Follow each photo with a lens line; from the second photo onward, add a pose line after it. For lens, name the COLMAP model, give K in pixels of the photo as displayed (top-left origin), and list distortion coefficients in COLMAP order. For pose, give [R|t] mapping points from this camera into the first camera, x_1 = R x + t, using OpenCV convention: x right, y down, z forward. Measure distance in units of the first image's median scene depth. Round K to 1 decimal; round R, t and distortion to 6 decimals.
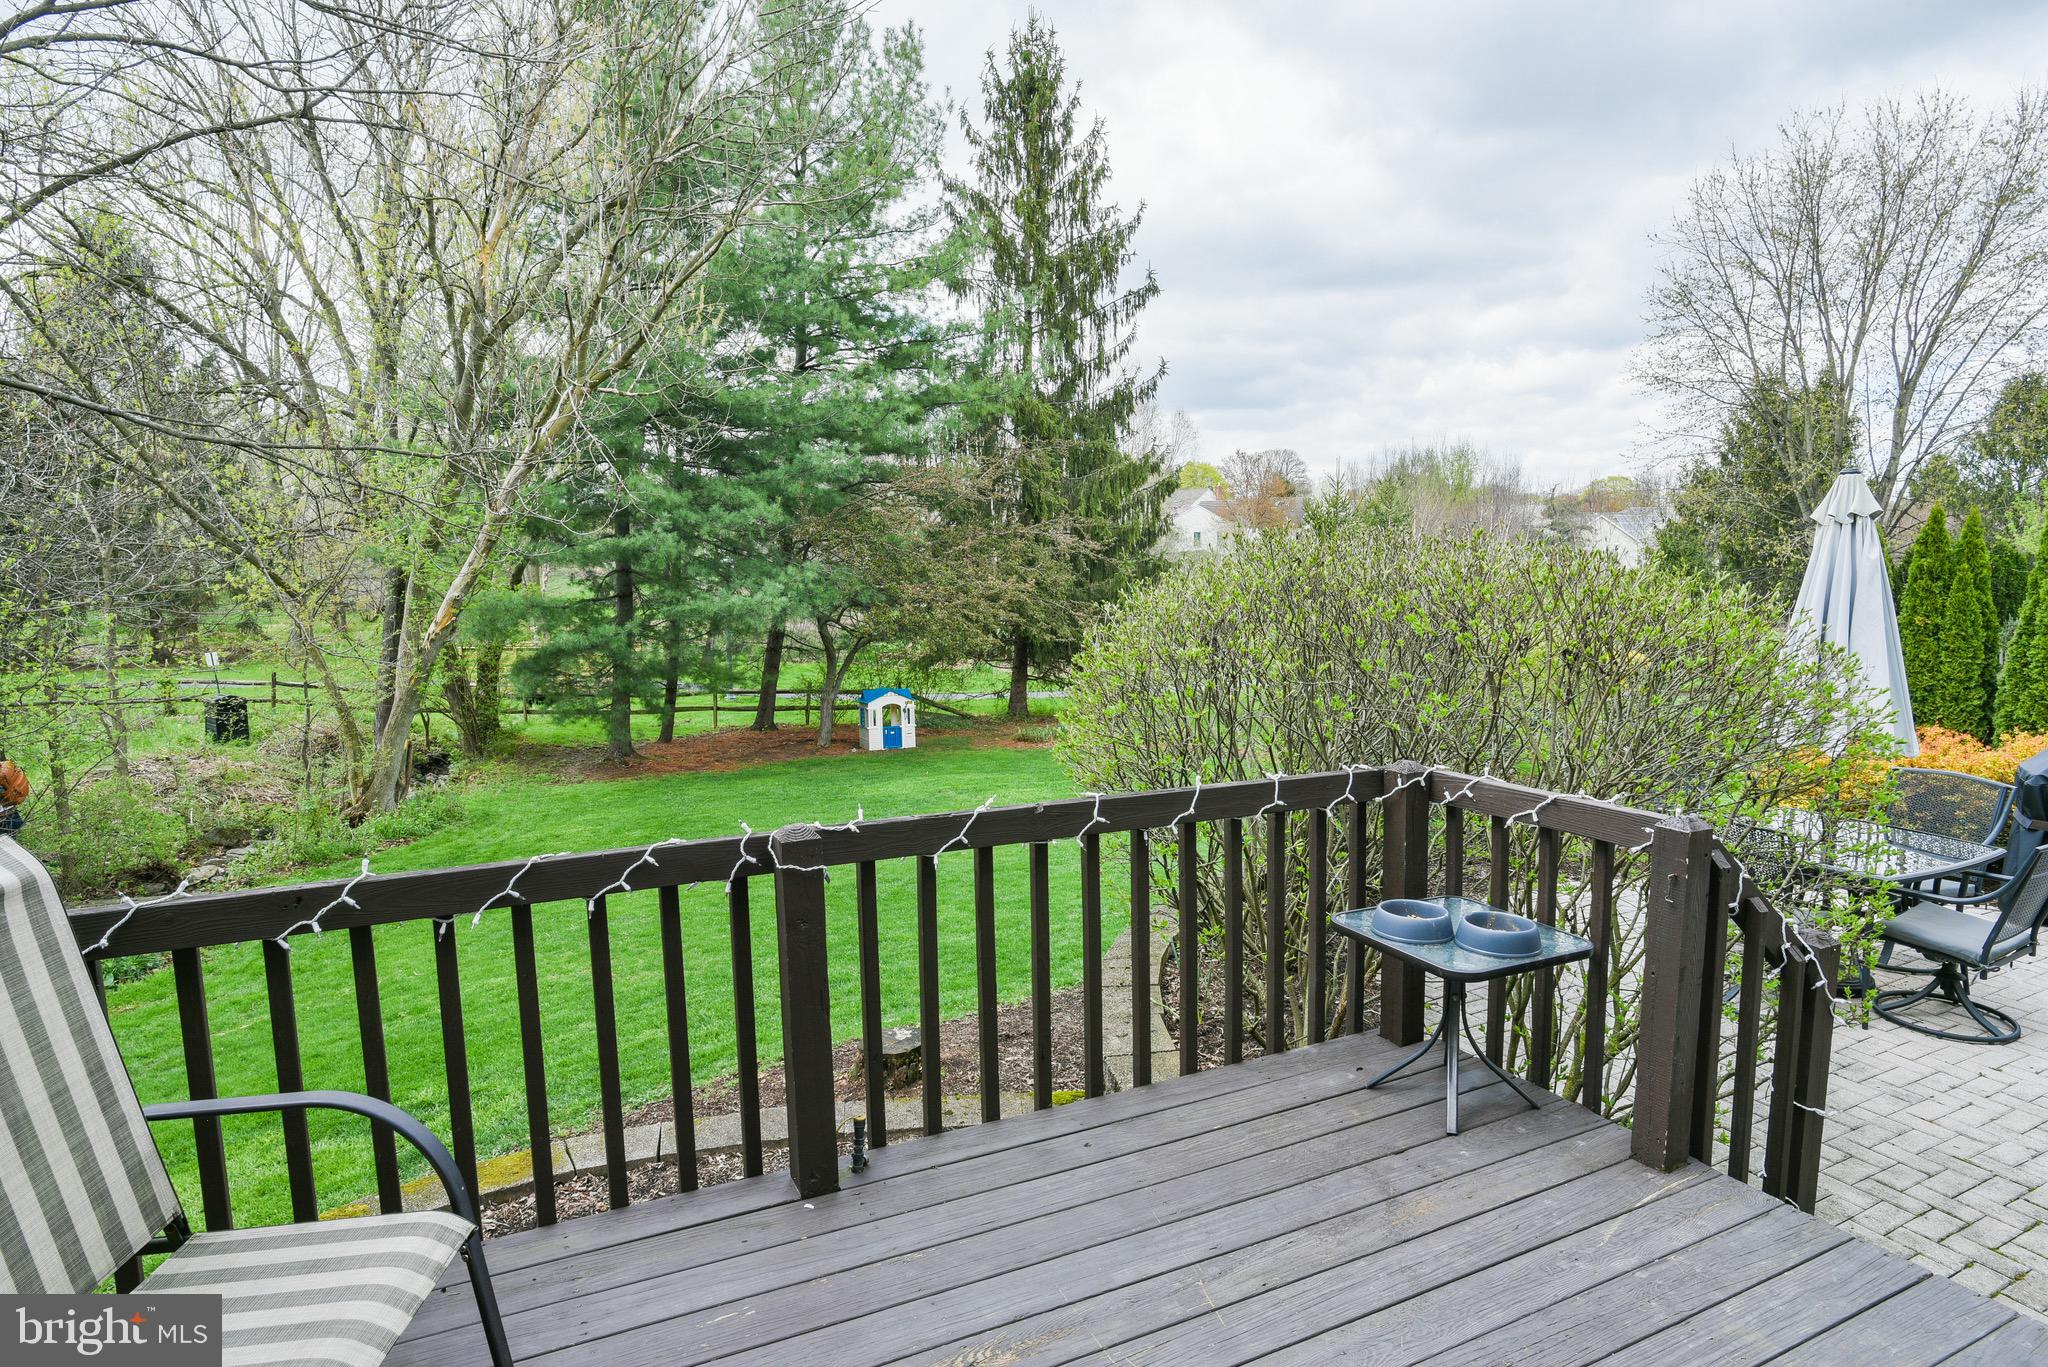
lens RADIAL K [[1139.0, 0, 1009.0], [0, 1139.0, 688.1], [0, 0, 1]] dist [-0.040317, 0.033708]
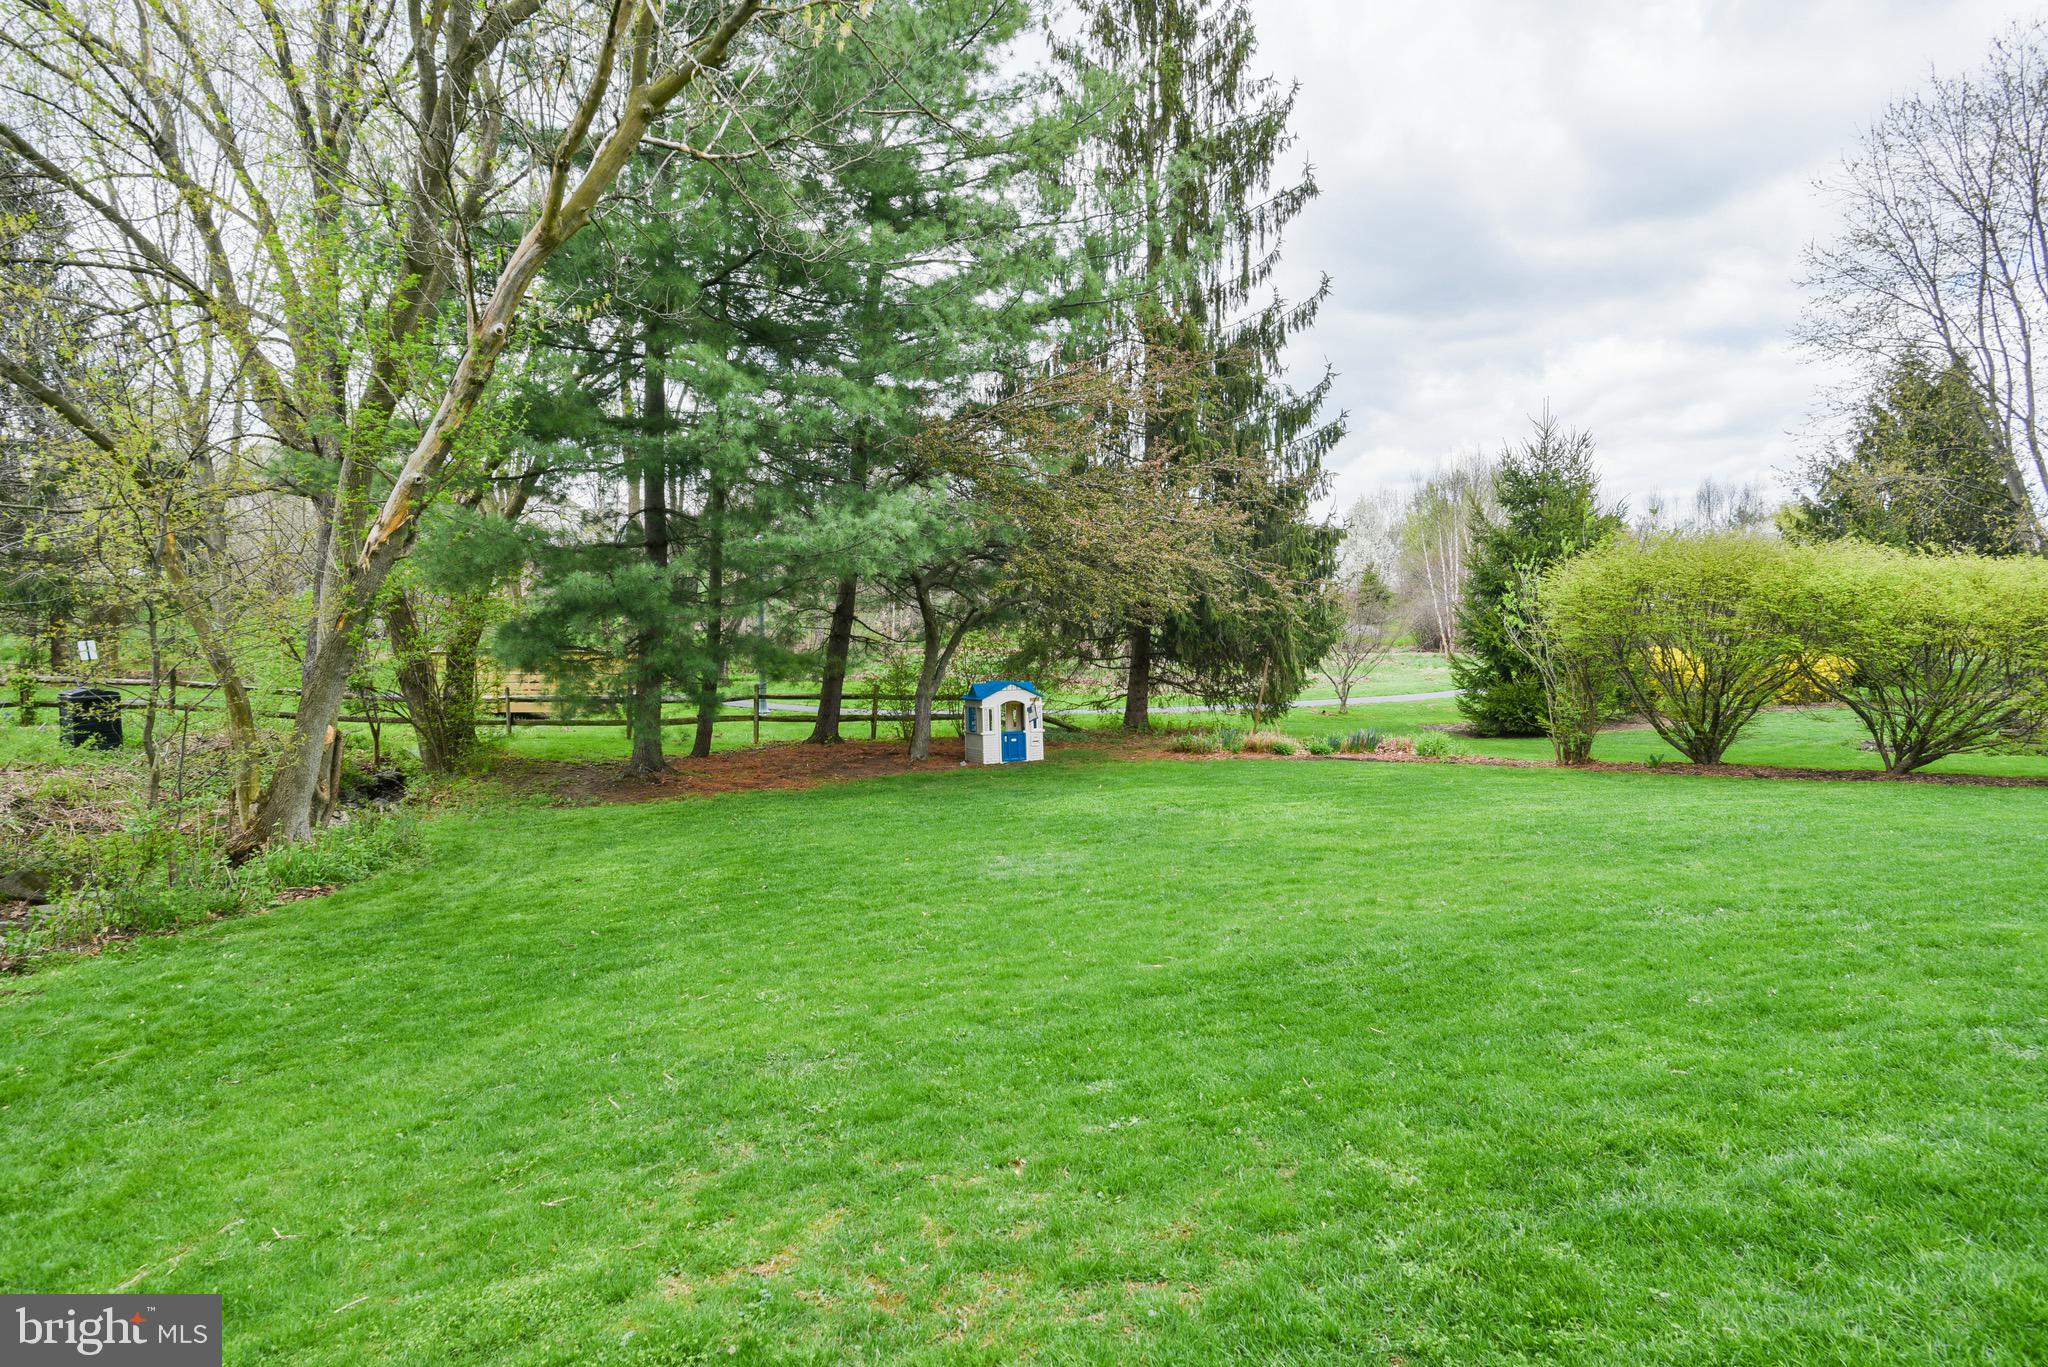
lens RADIAL K [[1176.4, 0, 1025.8], [0, 1176.4, 689.1], [0, 0, 1]] dist [-0.042629, 0.019552]
pose [[0.999703, -0.005429, 0.023743, -0.104933], [0.006323, 0.999268, -0.037727, 0.032487], [-0.023521, 0.037866, 0.999006, 0.220966]]
